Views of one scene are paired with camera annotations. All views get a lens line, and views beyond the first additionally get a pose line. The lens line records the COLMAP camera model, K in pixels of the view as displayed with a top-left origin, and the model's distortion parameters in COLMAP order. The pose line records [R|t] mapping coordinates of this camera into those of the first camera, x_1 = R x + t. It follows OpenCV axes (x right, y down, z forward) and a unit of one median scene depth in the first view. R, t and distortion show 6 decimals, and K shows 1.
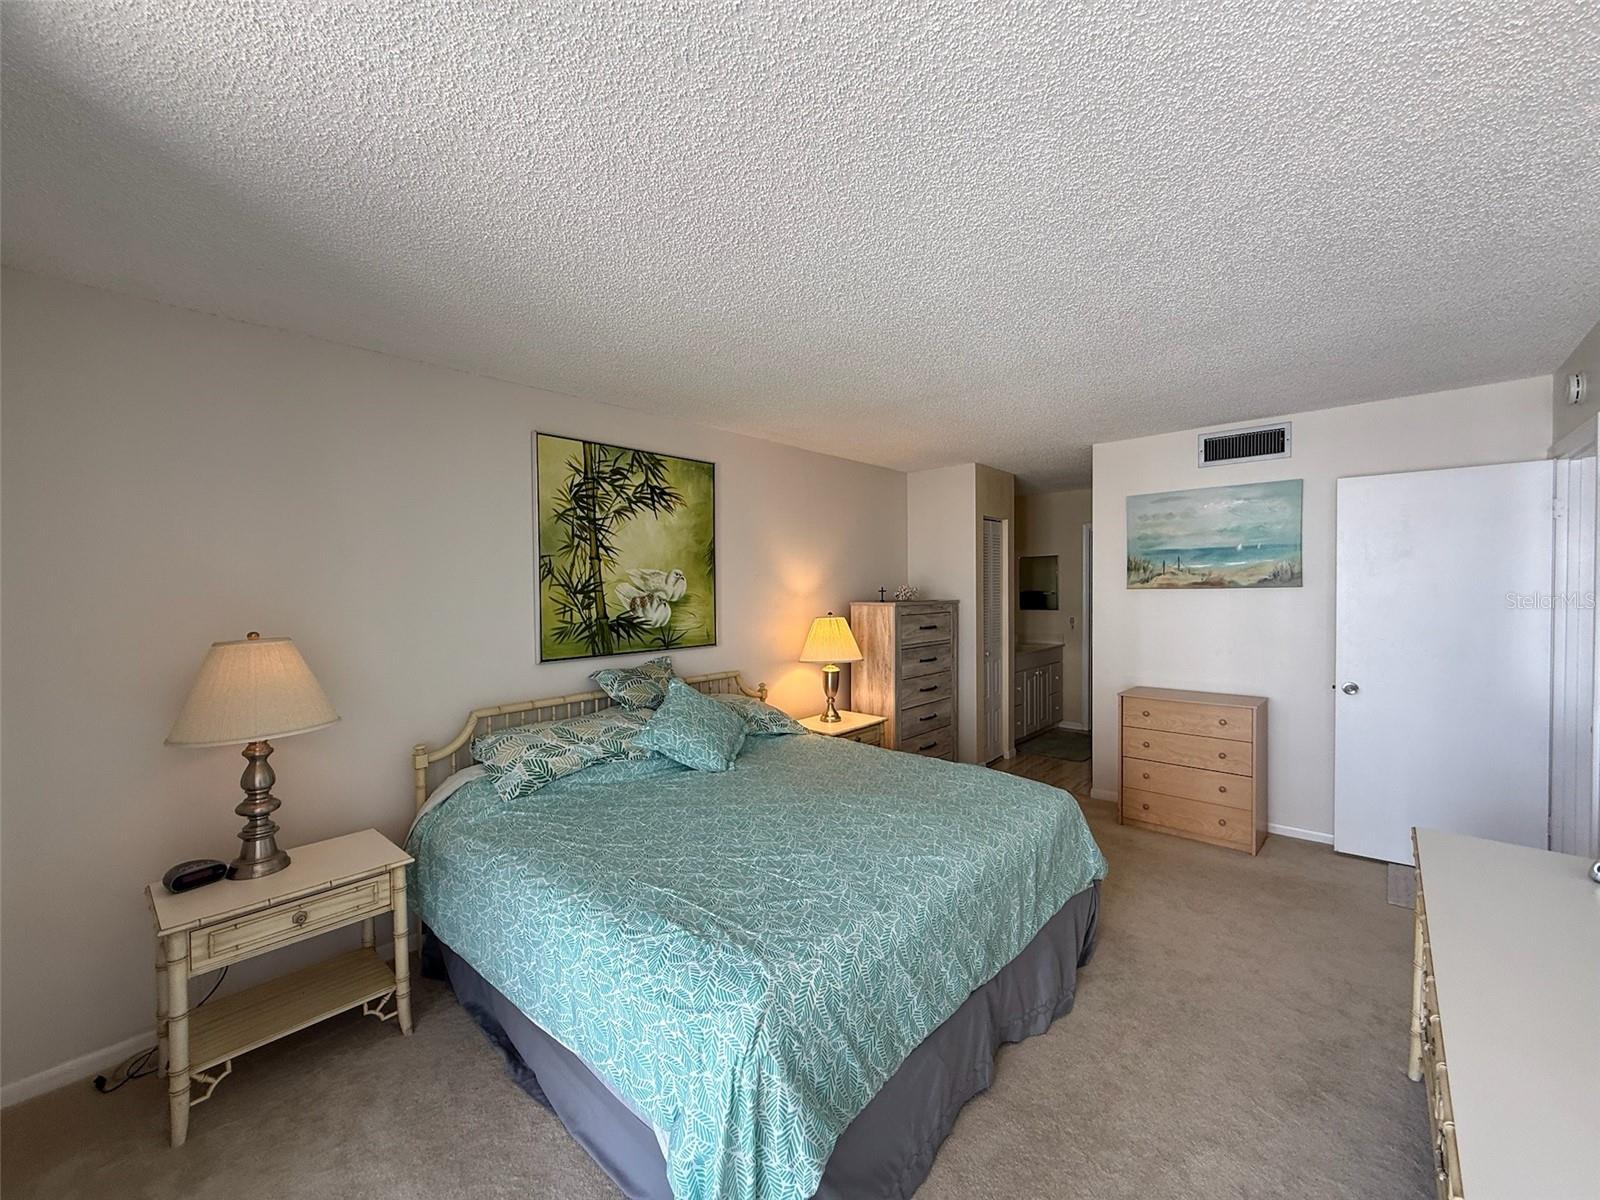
lens RADIAL K [[637.0, 0, 788.2], [0, 637.0, 605.7], [0, 0, 1]] dist [-0.001340, 0.000339]
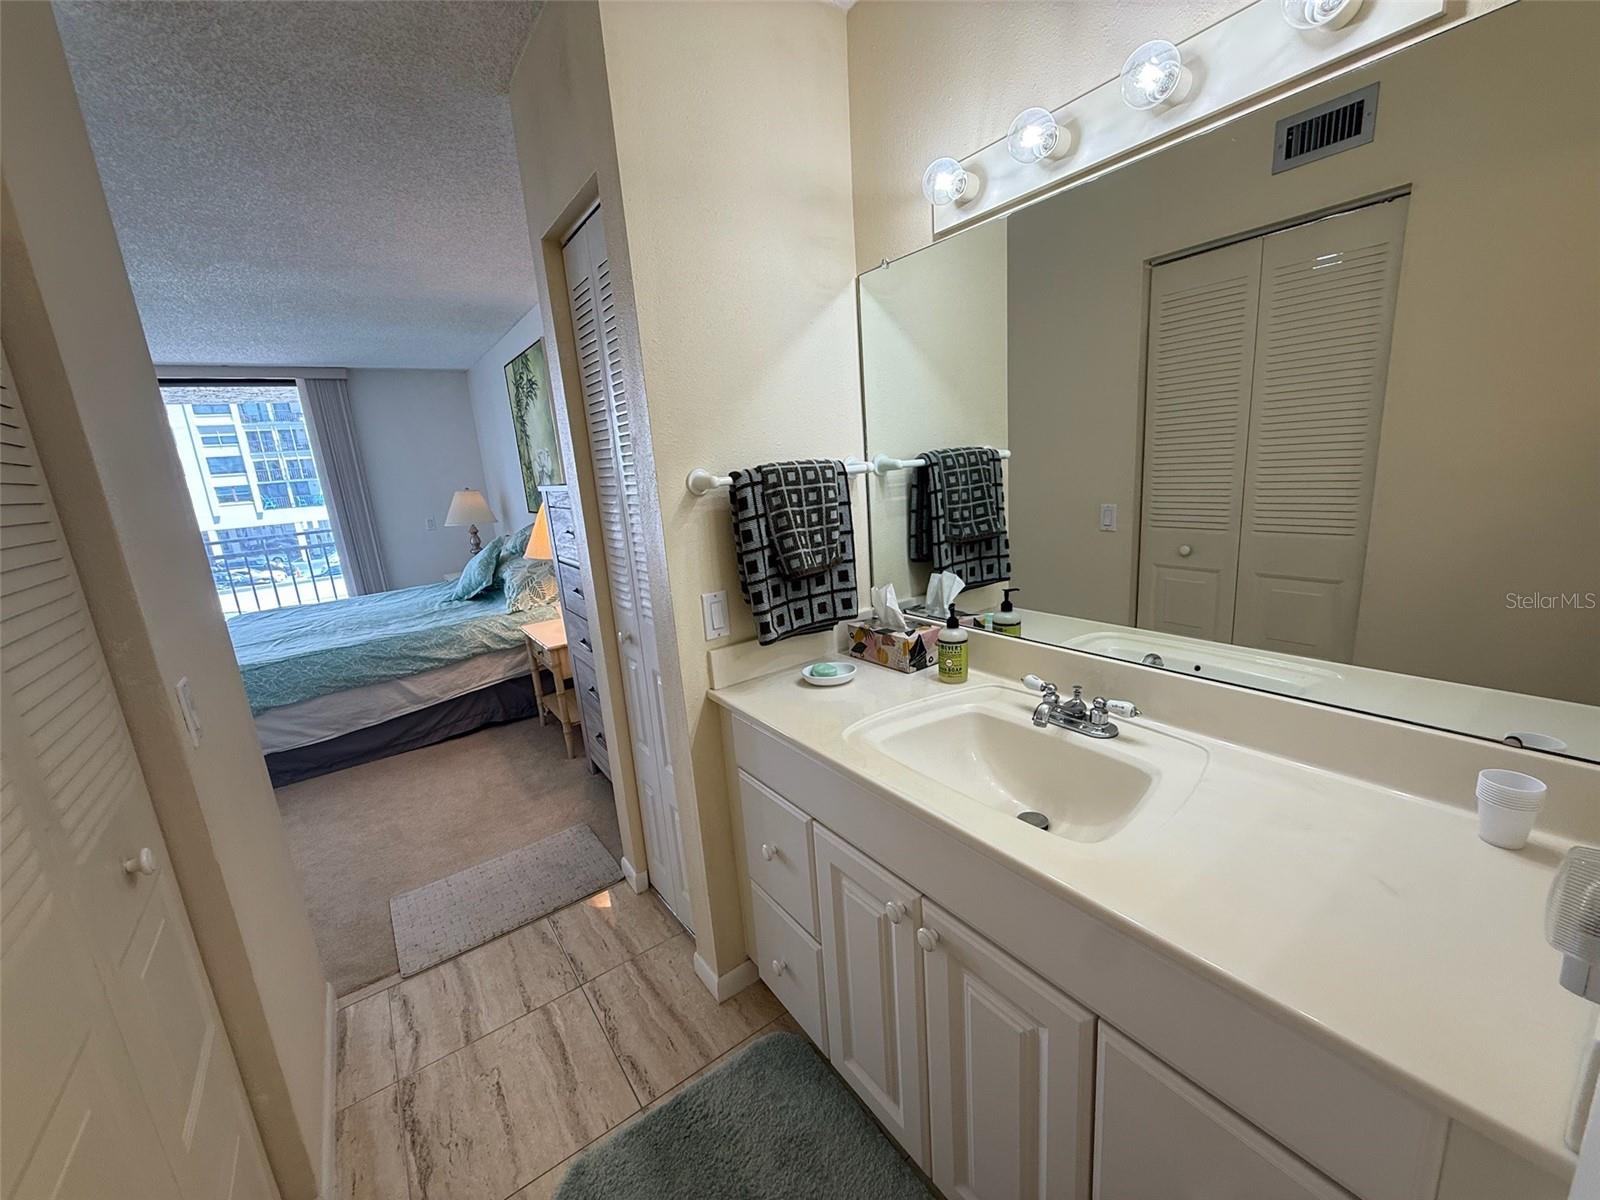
lens RADIAL K [[637.0, 0, 797.6], [0, 637.0, 600.7], [0, 0, 1]] dist [-0.001340, 0.000339]
pose [[-0.200648, 0.242207, -0.949250, 0.989011], [0.049730, 0.970224, 0.237047, -0.041085], [0.978400, 0.000357, -0.206718, 1.824817]]
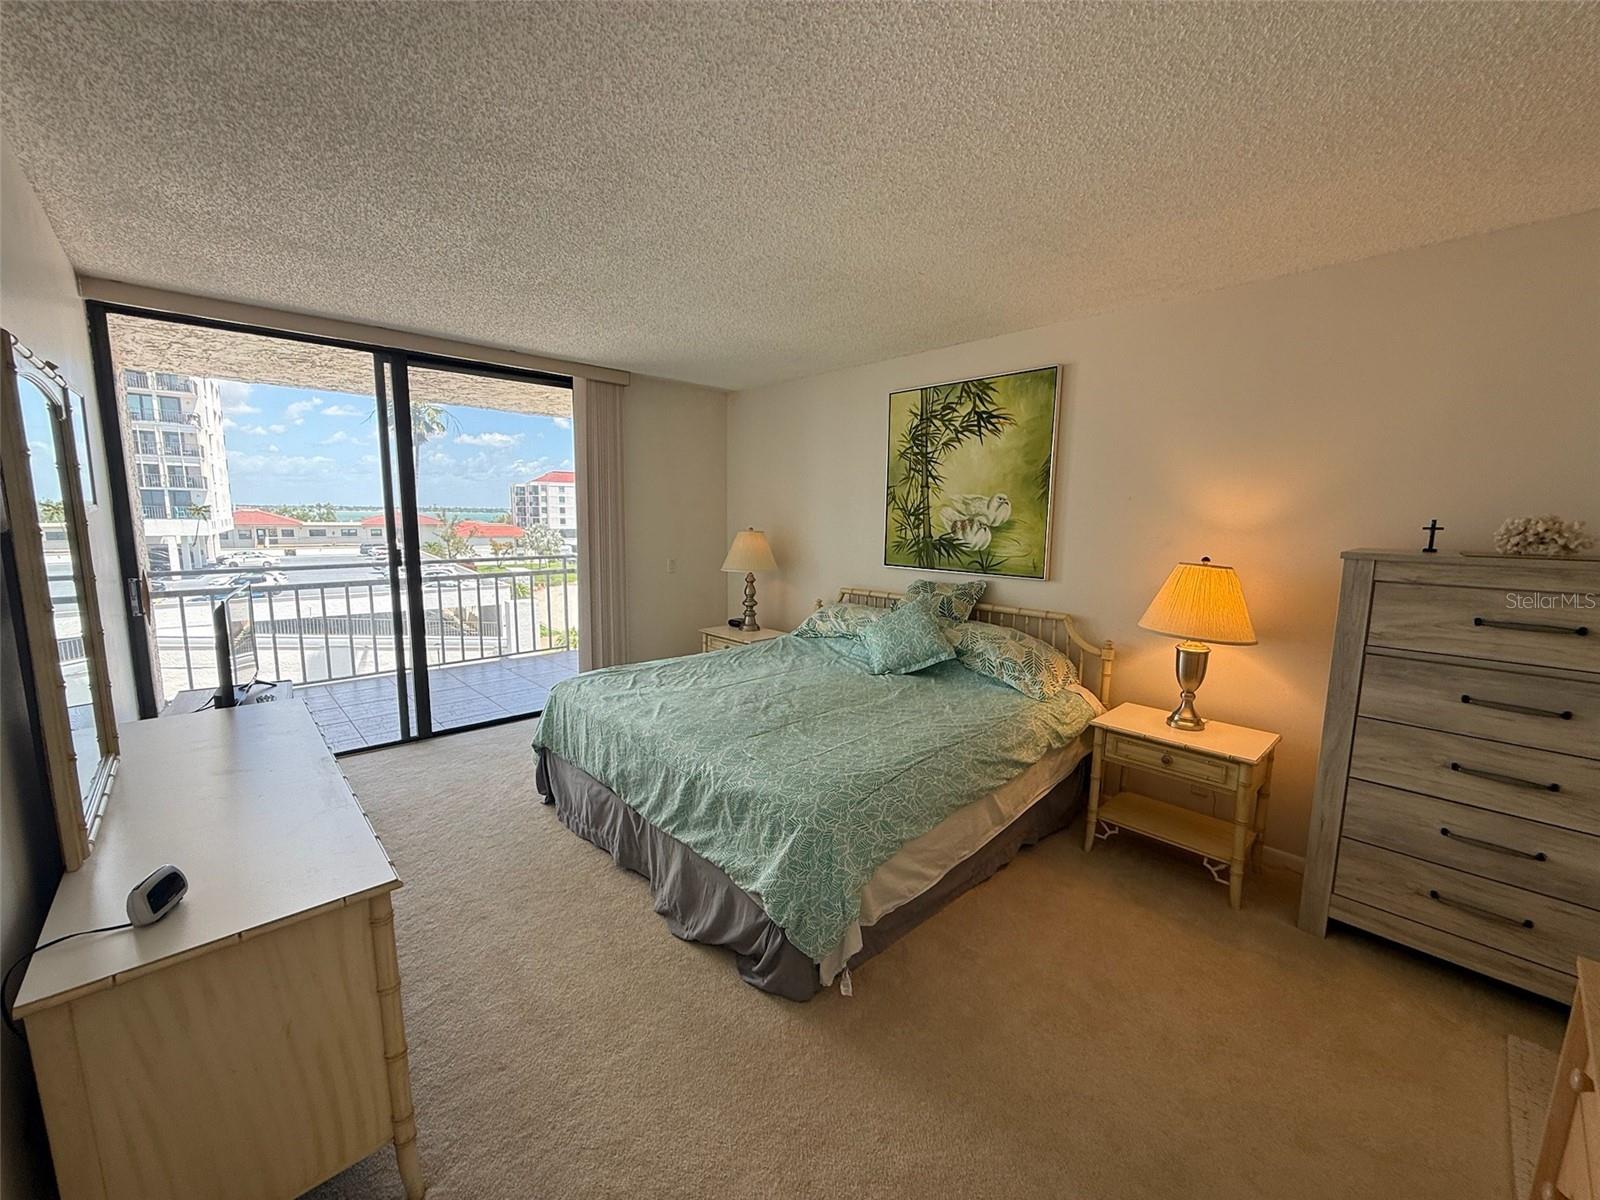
lens RADIAL K [[637.0, 0, 799.1], [0, 637.0, 602.5], [0, 0, 1]] dist [-0.001340, 0.000339]
pose [[-0.072008, 0.149122, -0.986193, 0.895638], [-0.040725, 0.987496, 0.152292, -0.030451], [0.996572, 0.051129, -0.065035, 0.819667]]
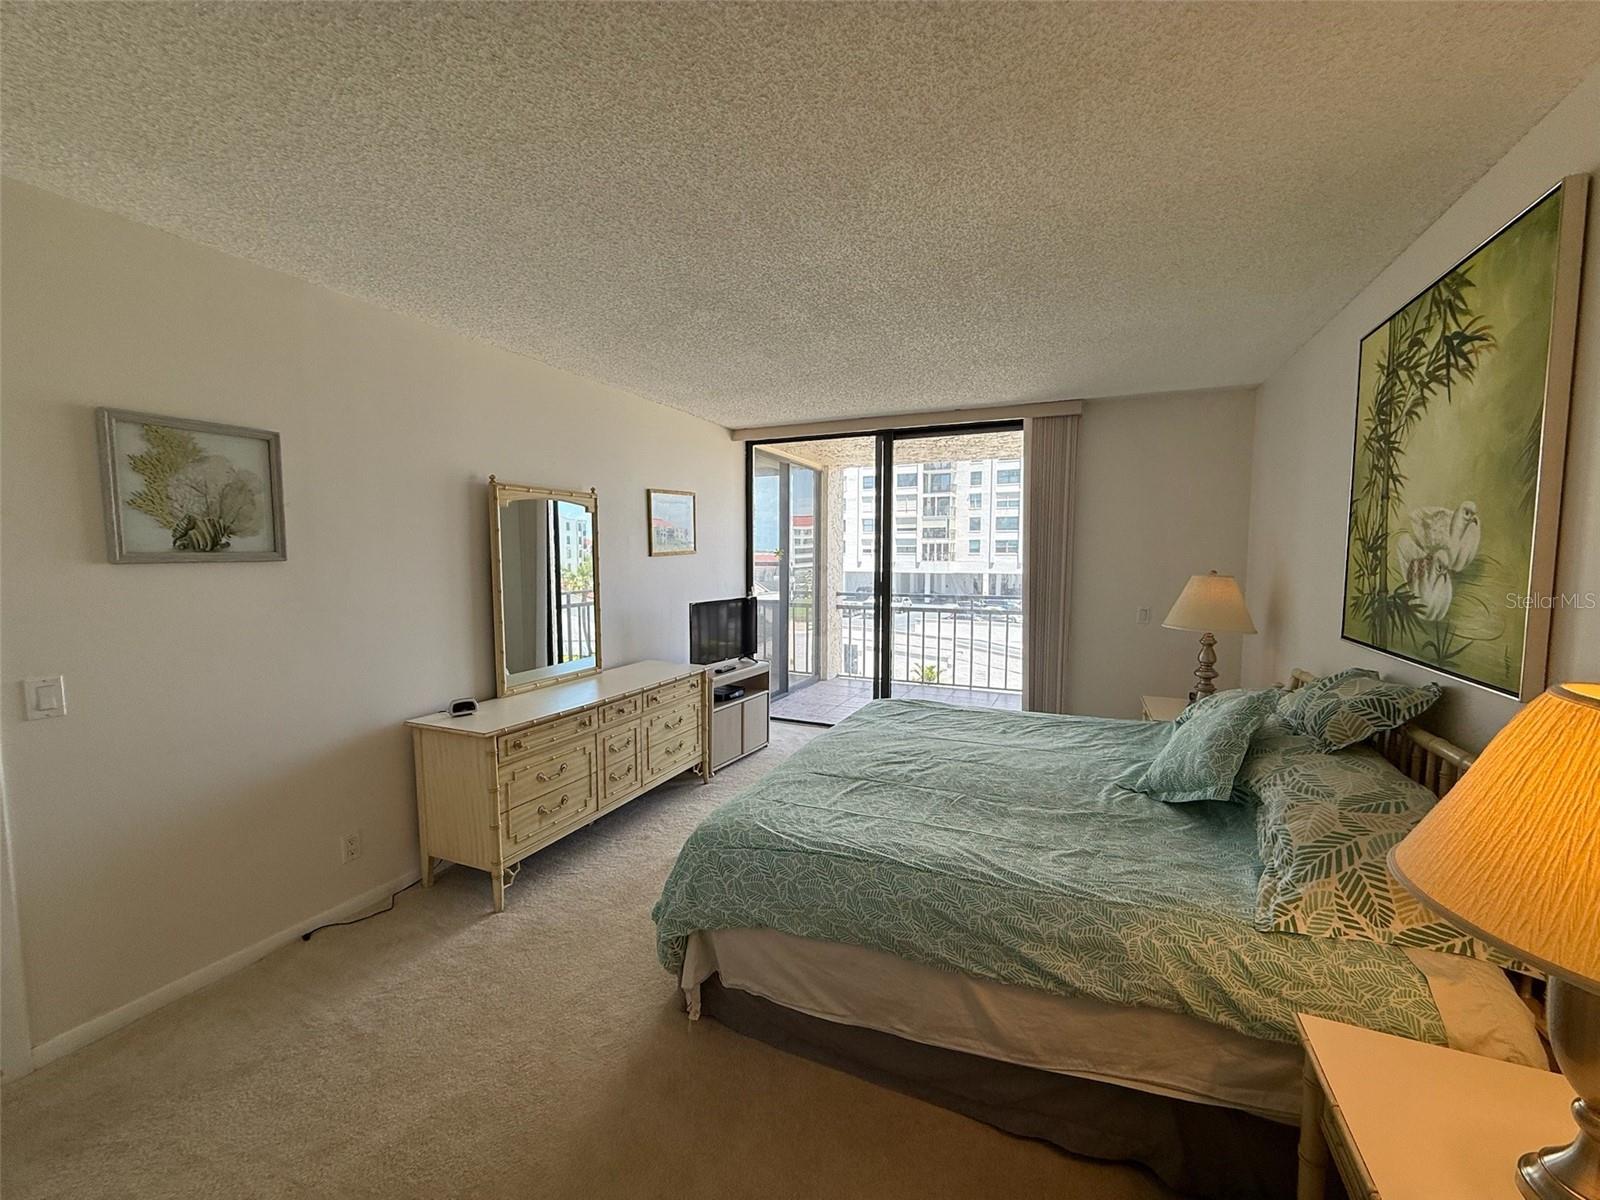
lens RADIAL K [[637.0, 0, 796.9], [0, 637.0, 602.3], [0, 0, 1]] dist [-0.001340, 0.000339]
pose [[-0.947907, 0.037397, -0.316343, 0.451560], [0.002198, 0.993829, 0.110899, -0.039330], [0.318538, 0.104427, -0.942140, 1.373654]]
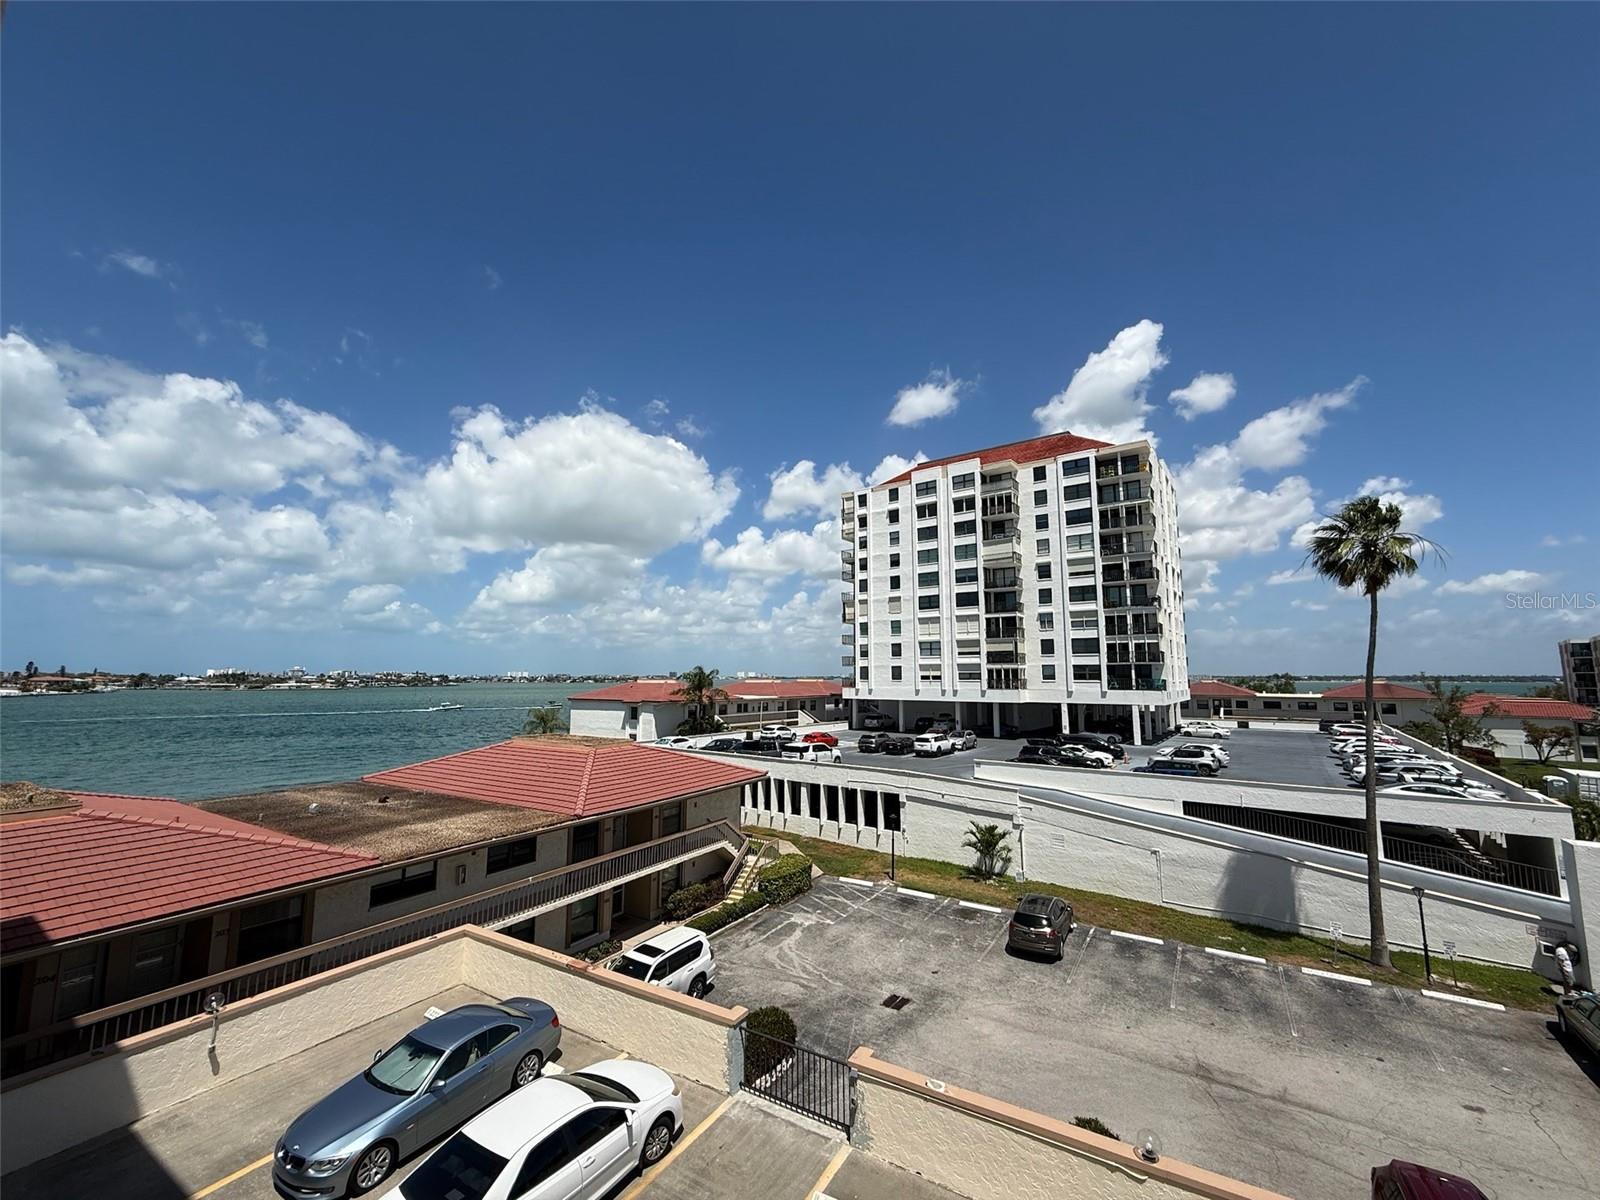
lens RADIAL K [[637.0, 0, 795.5], [0, 637.0, 602.0], [0, 0, 1]] dist [-0.001340, 0.000339]
pose [[-0.979382, -0.012267, -0.201643, -1.092899], [0.005487, 0.996171, -0.087253, 0.017734], [0.201941, -0.086560, -0.975565, -0.271671]]
